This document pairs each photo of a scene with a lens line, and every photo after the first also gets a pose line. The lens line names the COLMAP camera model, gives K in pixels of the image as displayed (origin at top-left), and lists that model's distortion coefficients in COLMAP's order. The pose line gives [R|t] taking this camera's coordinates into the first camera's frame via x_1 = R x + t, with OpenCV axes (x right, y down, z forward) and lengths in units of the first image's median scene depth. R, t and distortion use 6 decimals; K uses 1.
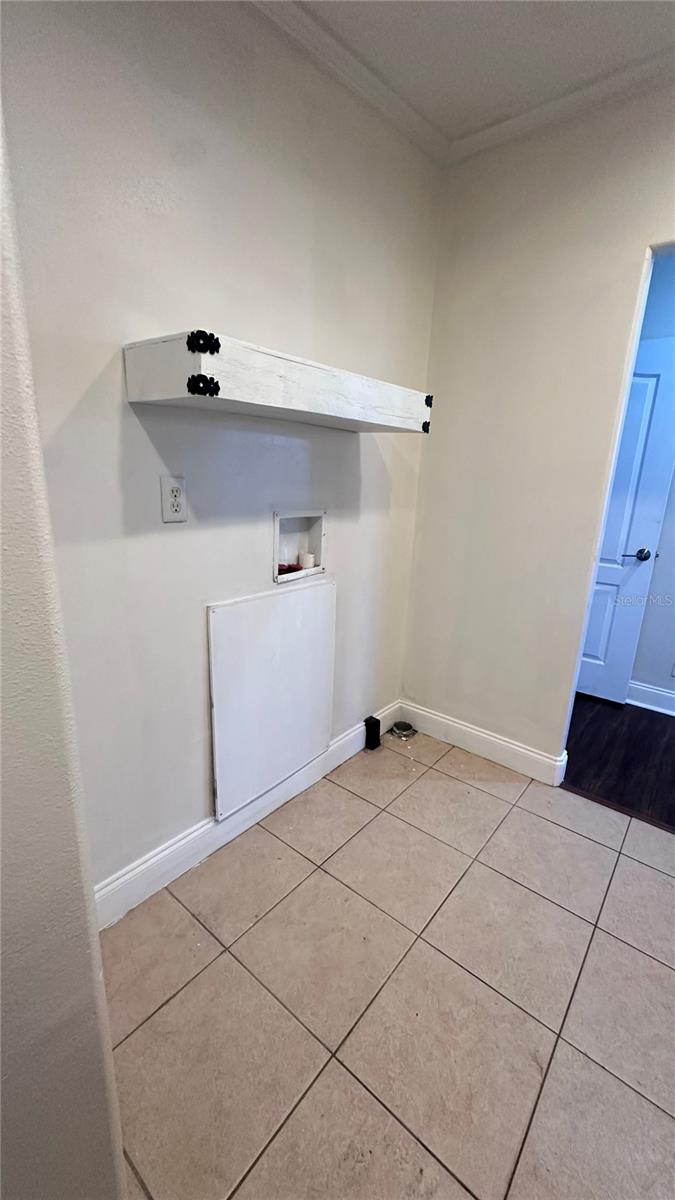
lens RADIAL K [[480.0, 0, 340.1], [0, 480.0, 599.7], [0, 0, 1]] dist [0.001371, -0.000103]
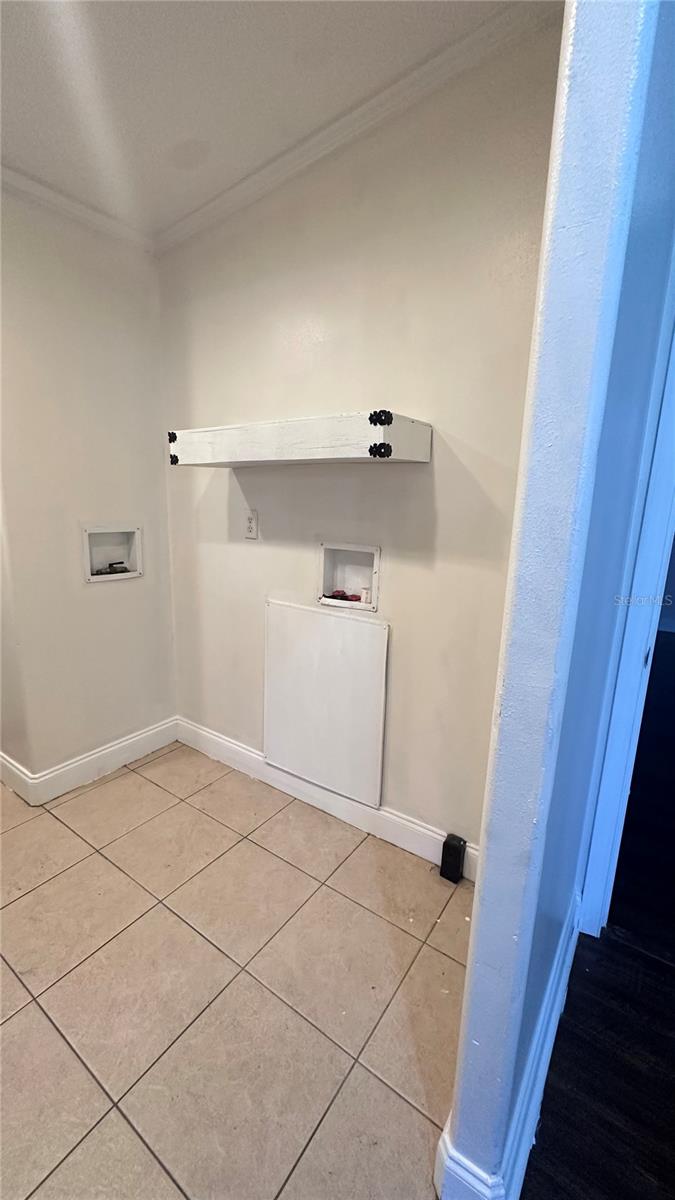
lens RADIAL K [[480.0, 0, 337.4], [0, 480.0, 600.2], [0, 0, 1]] dist [0.001371, -0.000103]
pose [[0.073198, 0.172251, -0.982330, 1.130915], [-0.277240, 0.949664, 0.145865, -0.249737], [0.958008, 0.261664, 0.117268, 1.024852]]
